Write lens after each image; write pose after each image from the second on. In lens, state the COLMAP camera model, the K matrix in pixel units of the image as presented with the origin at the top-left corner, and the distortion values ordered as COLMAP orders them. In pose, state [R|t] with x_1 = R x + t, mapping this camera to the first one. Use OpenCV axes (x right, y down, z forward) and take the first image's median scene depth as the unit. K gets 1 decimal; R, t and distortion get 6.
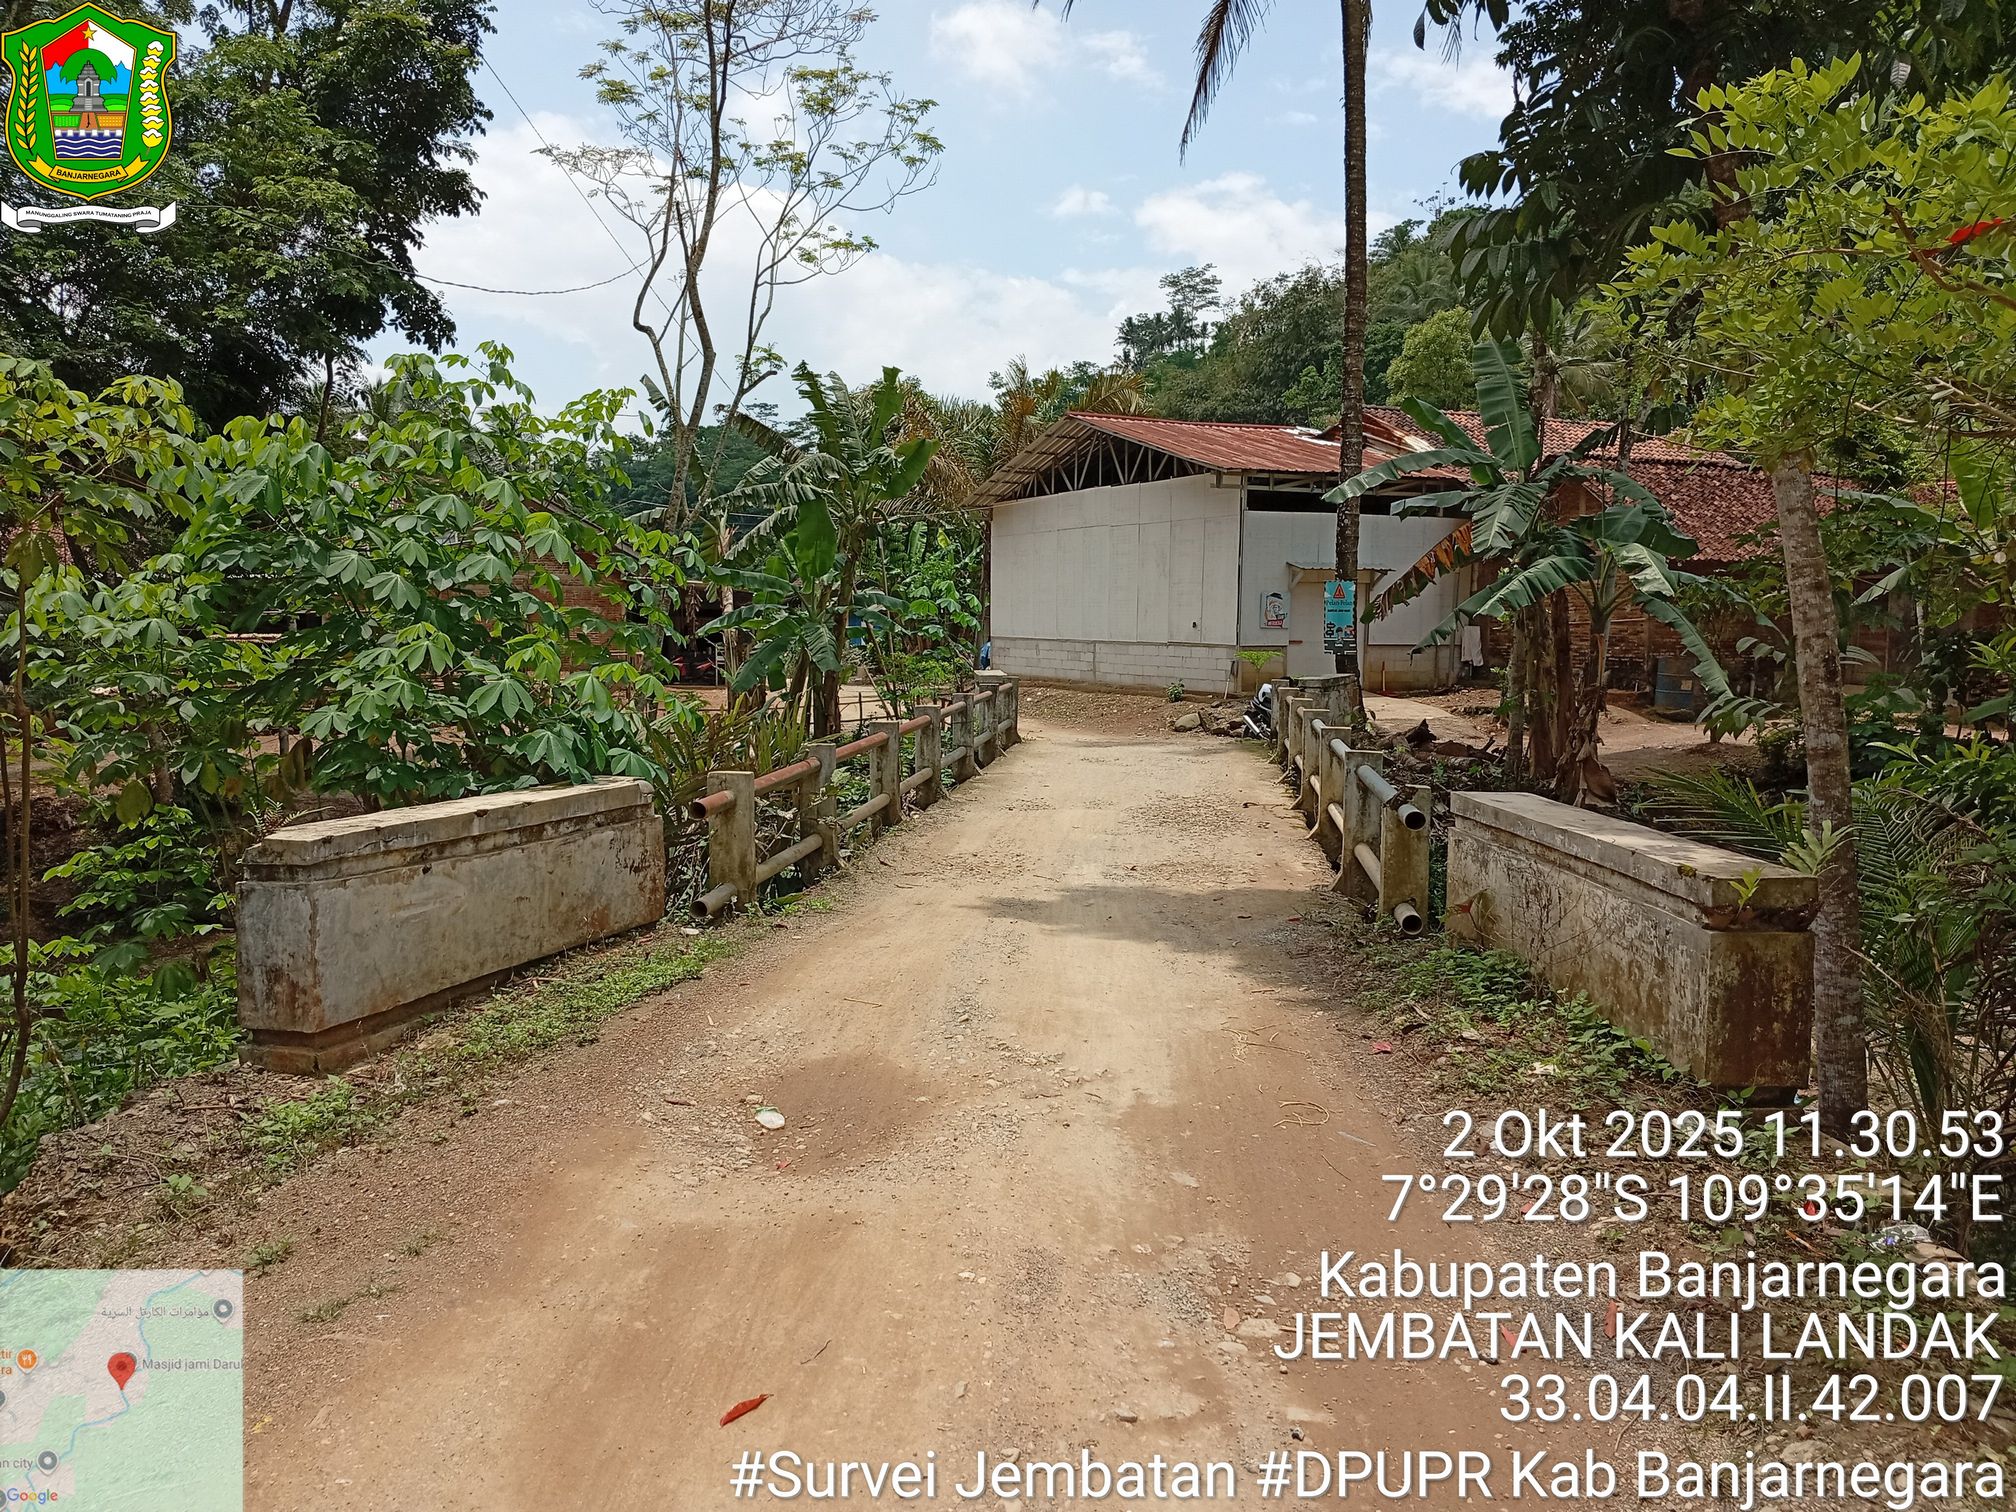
lens RADIAL K [[1534.2, 0, 1008.7], [0, 1534.2, 765.1], [0, 0, 1]] dist [0.102067, -0.216720]
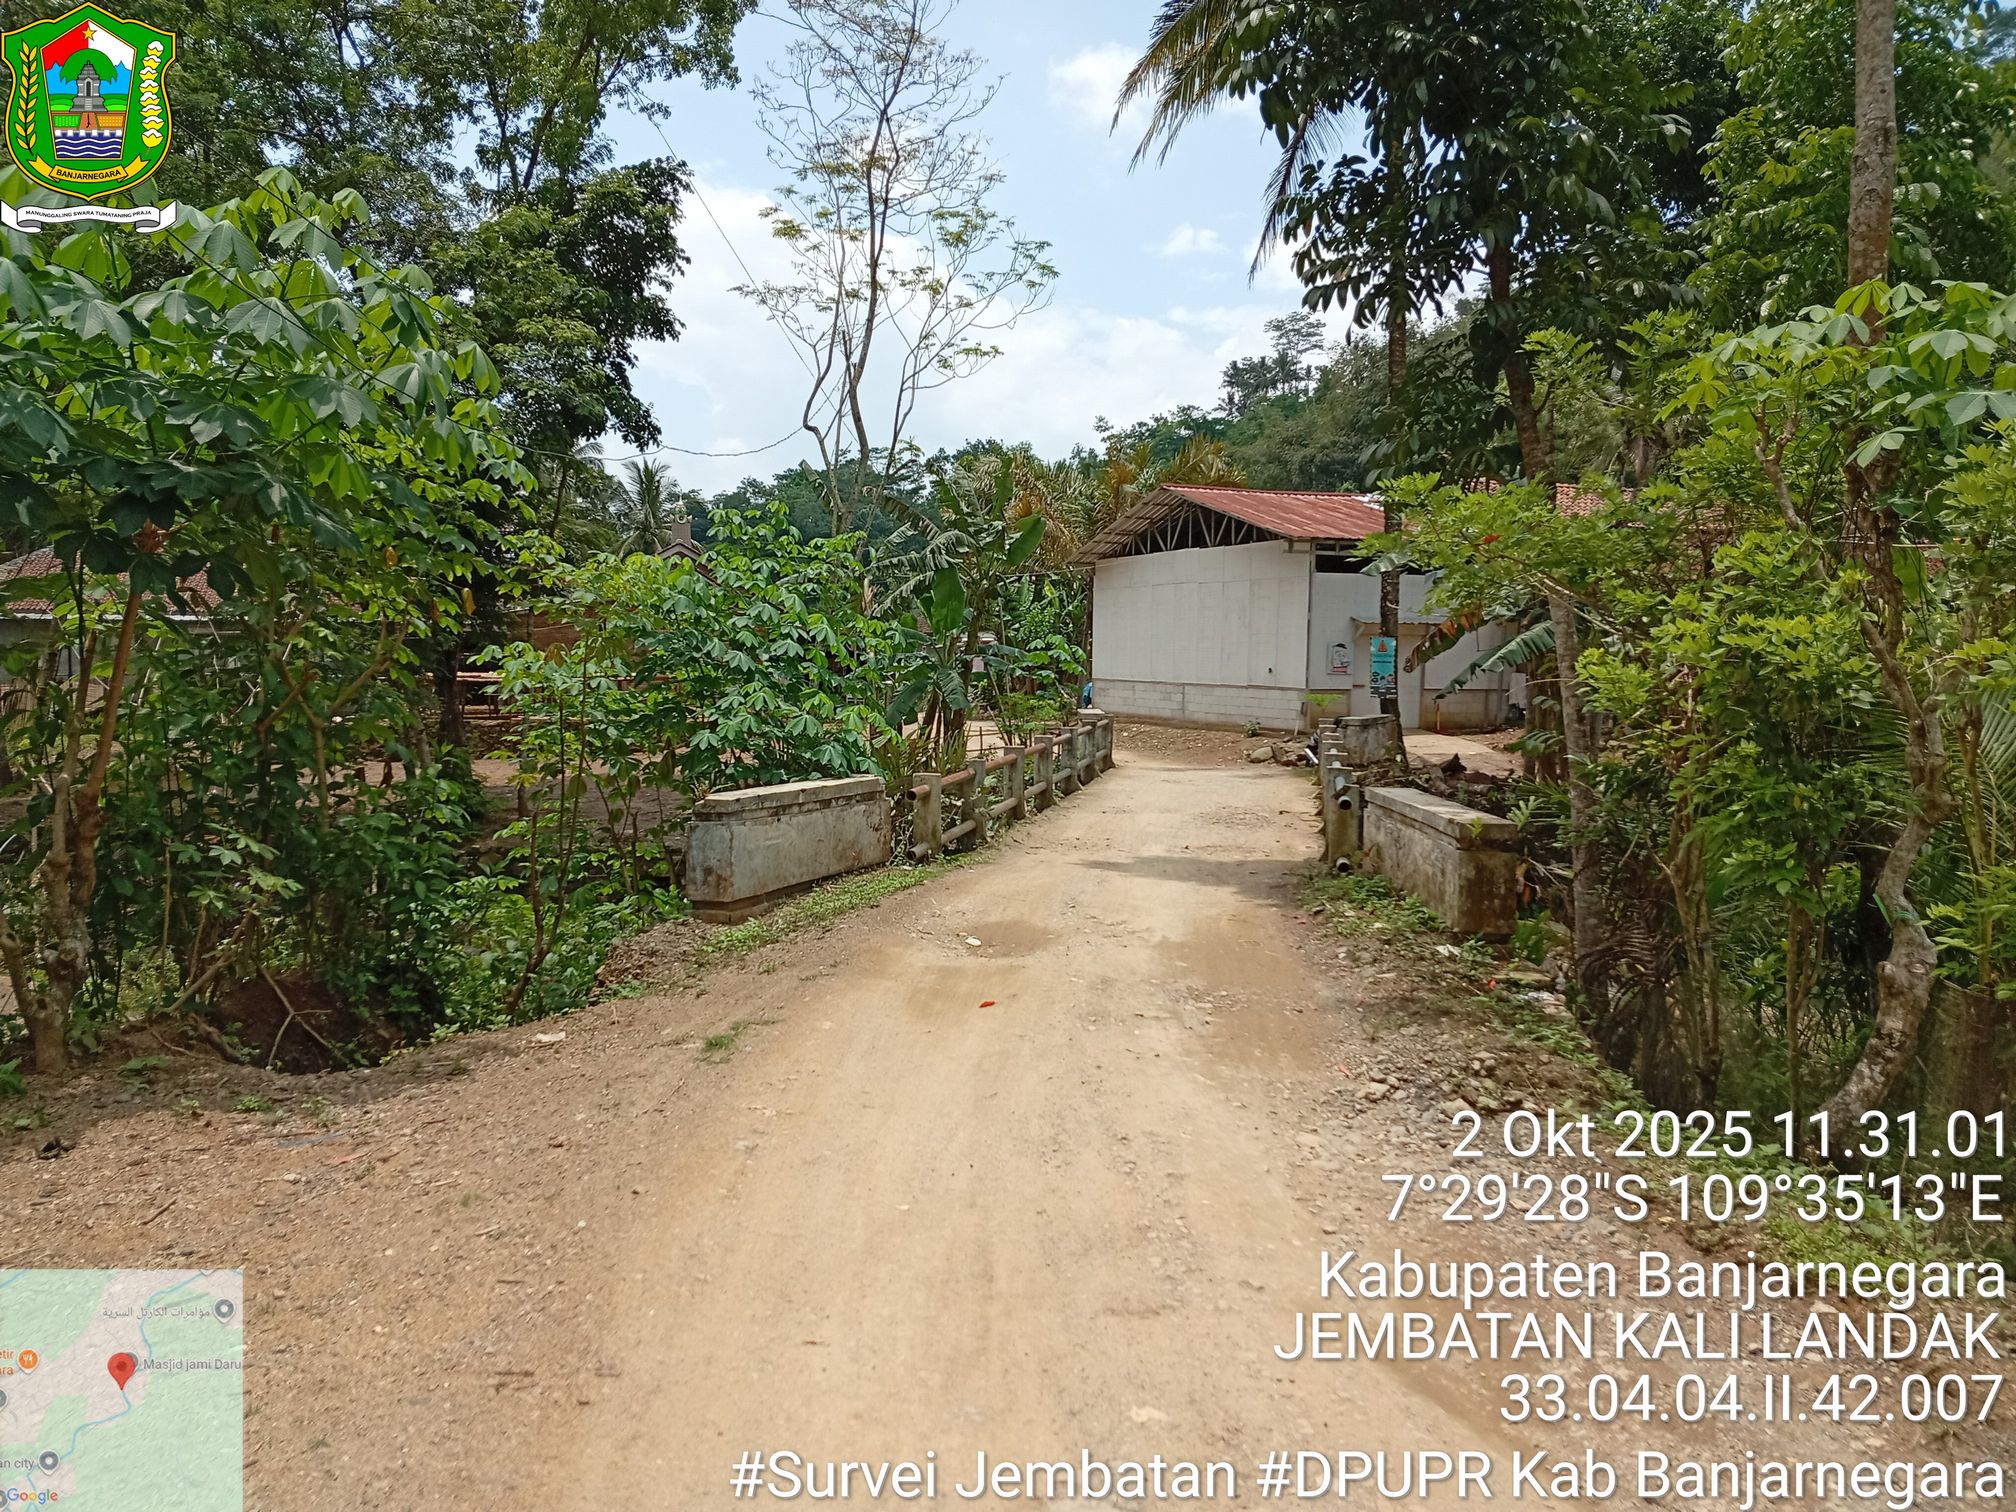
lens RADIAL K [[1534.2, 0, 1008.7], [0, 1534.2, 765.1], [0, 0, 1]] dist [0.102067, -0.216720]
pose [[0.997757, 0.010100, -0.066167, 0.003446], [-0.011660, 0.999662, -0.023219, 0.010413], [0.065910, 0.023939, 0.997538, -0.195405]]
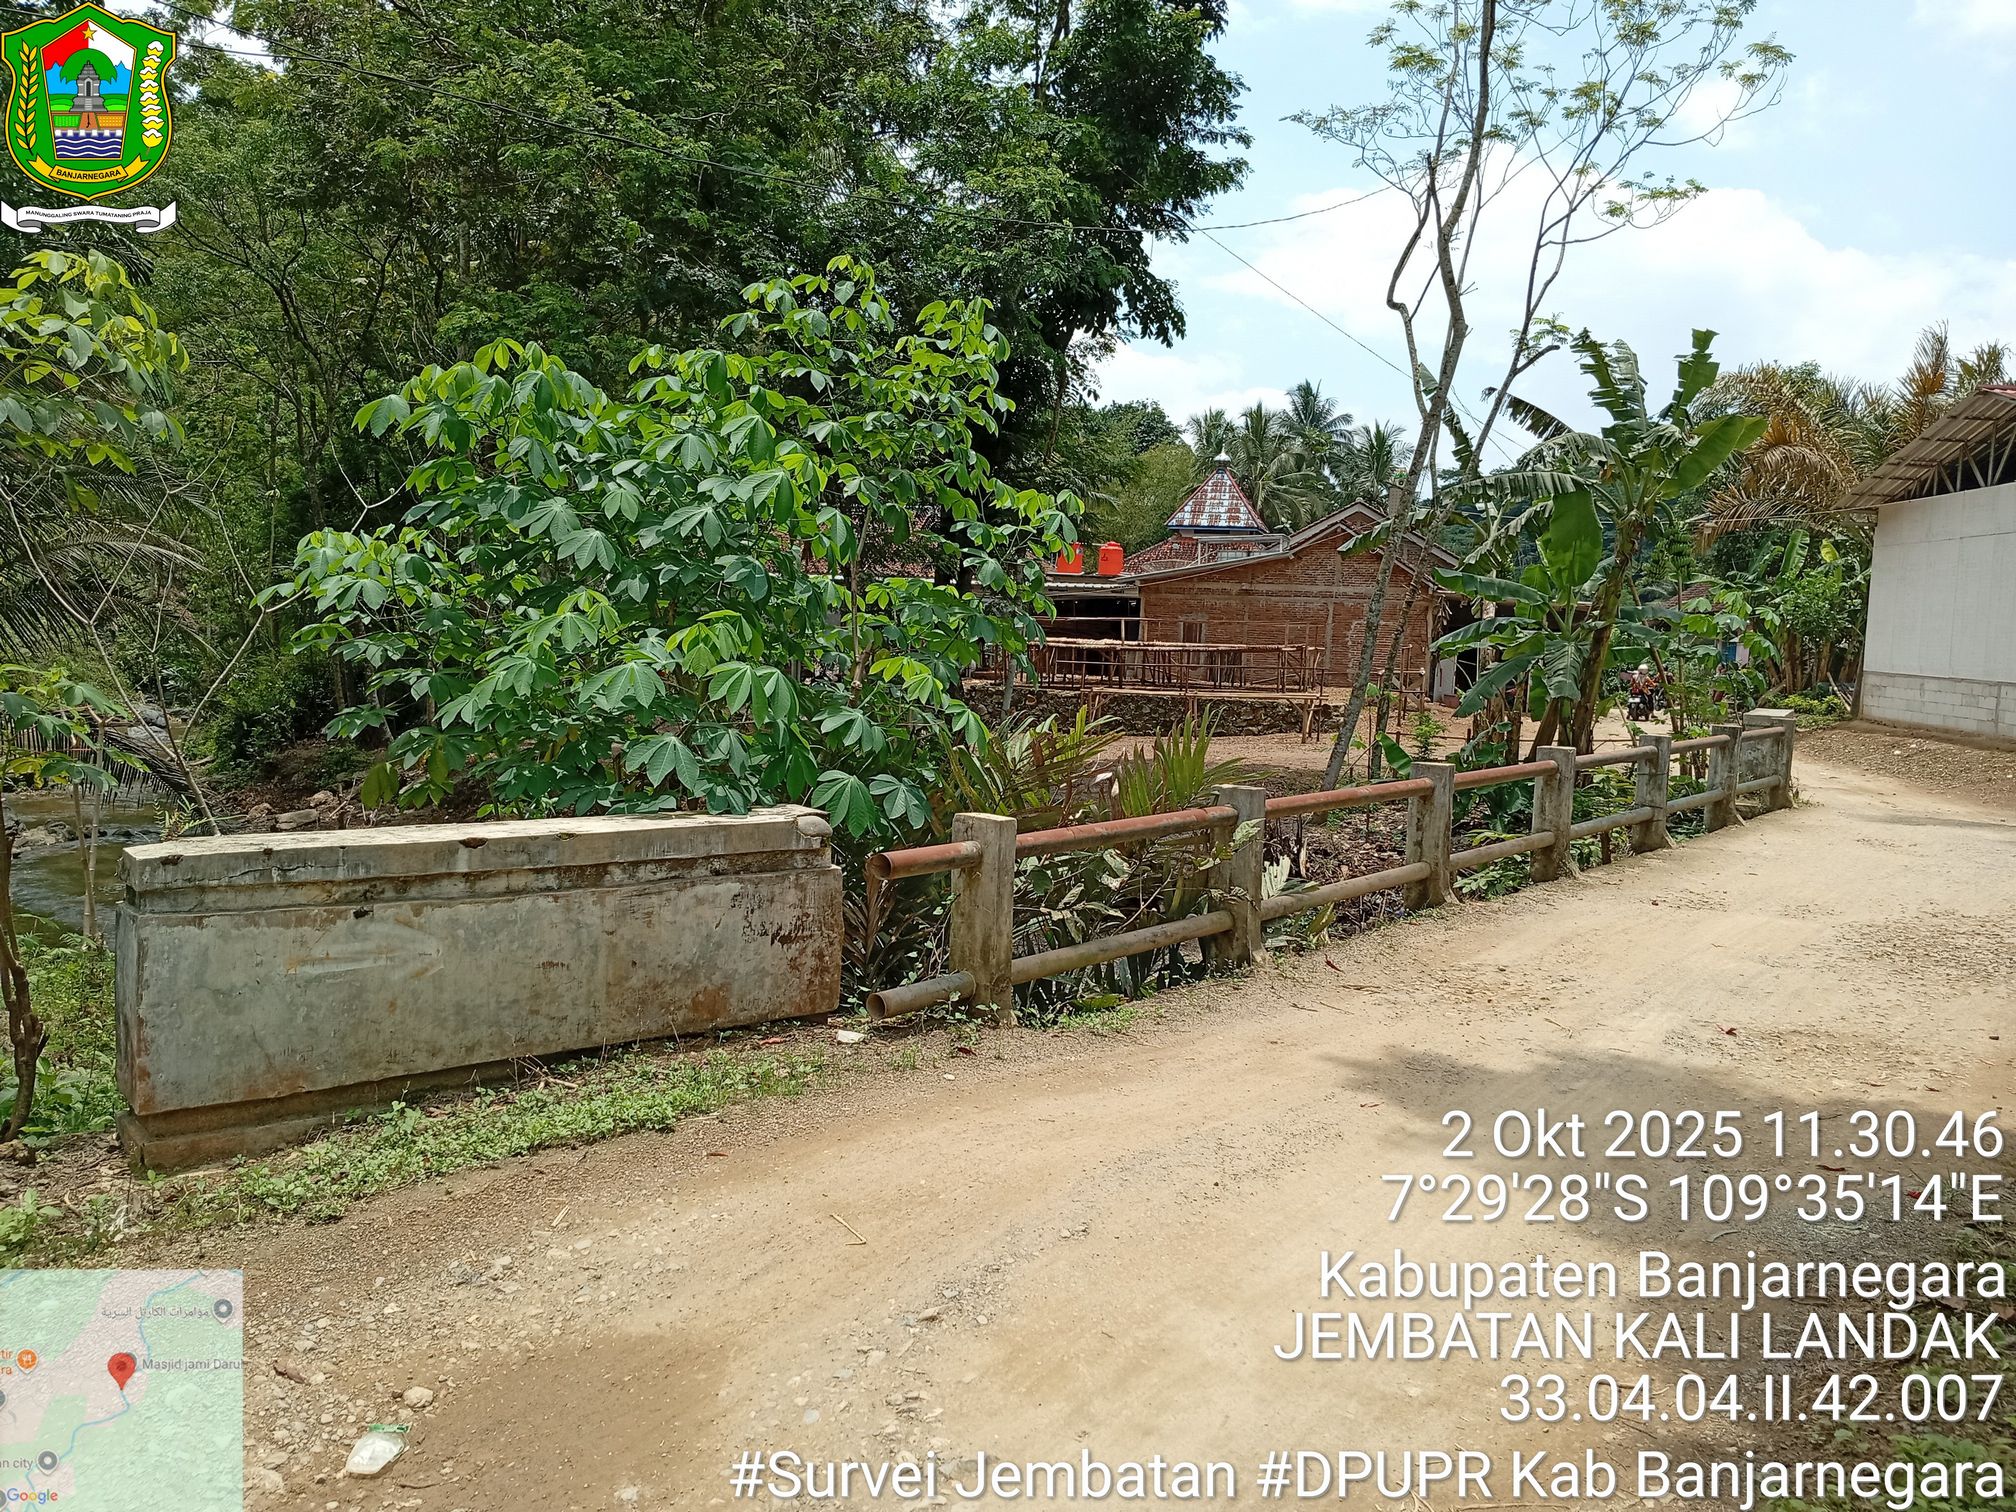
lens RADIAL K [[1546.1, 0, 1008.0], [0, 1546.1, 756.0], [0, 0, 1]] dist [0.091305, -0.214852]
pose [[0.846823, 0.073561, -0.526764, 0.066323], [-0.084039, 0.996454, 0.004050, -0.008760], [0.525194, 0.040839, 0.850002, 0.130290]]
